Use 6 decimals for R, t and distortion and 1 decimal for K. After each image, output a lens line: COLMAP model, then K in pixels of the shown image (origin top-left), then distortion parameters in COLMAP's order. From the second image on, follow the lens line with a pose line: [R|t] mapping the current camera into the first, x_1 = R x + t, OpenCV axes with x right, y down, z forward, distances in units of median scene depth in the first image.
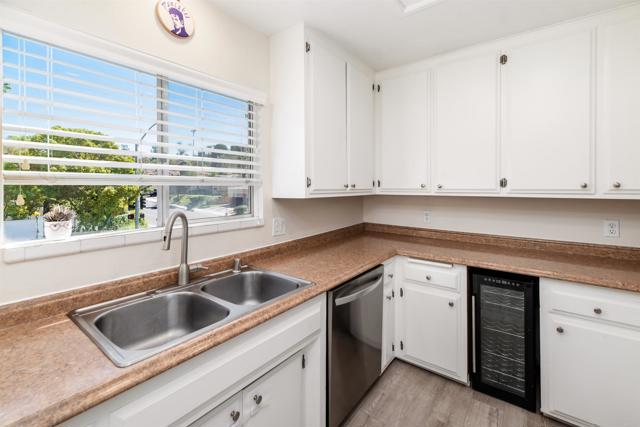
lens RADIAL K [[284.0, 0, 329.7], [0, 284.0, 189.9], [0, 0, 1]] dist [0.010334, 0.000128]
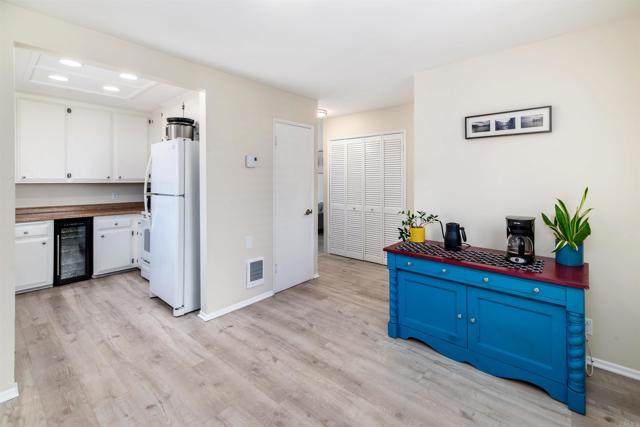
lens RADIAL K [[284.0, 0, 325.0], [0, 284.0, 181.8], [0, 0, 1]] dist [0.010334, 0.000128]
pose [[0.068467, -0.010764, 0.997595, -1.341546], [0.006635, 0.999925, 0.010333, 0.010098], [-0.997631, 0.005911, 0.068533, -0.953280]]
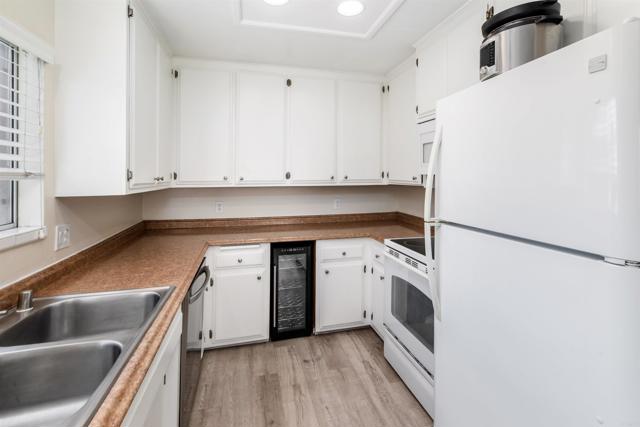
lens RADIAL K [[284.0, 0, 325.8], [0, 284.0, 180.9], [0, 0, 1]] dist [0.010334, 0.000128]
pose [[0.638354, -0.013487, 0.769625, -0.325244], [0.013930, 0.999885, 0.005969, -0.006107], [-0.769617, 0.006910, 0.638469, 0.029004]]
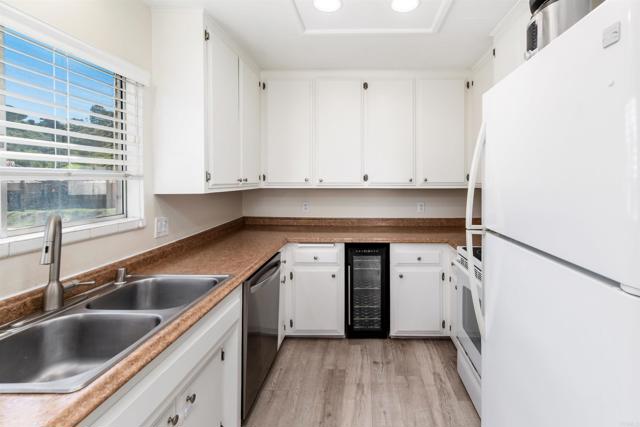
lens RADIAL K [[284.0, 0, 365.3], [0, 284.0, 185.2], [0, 0, 1]] dist [0.010334, 0.000128]
pose [[0.809343, -0.011232, 0.587229, -0.195750], [0.006433, 0.999927, 0.010259, -0.004255], [-0.587301, -0.004525, 0.809356, -0.084560]]
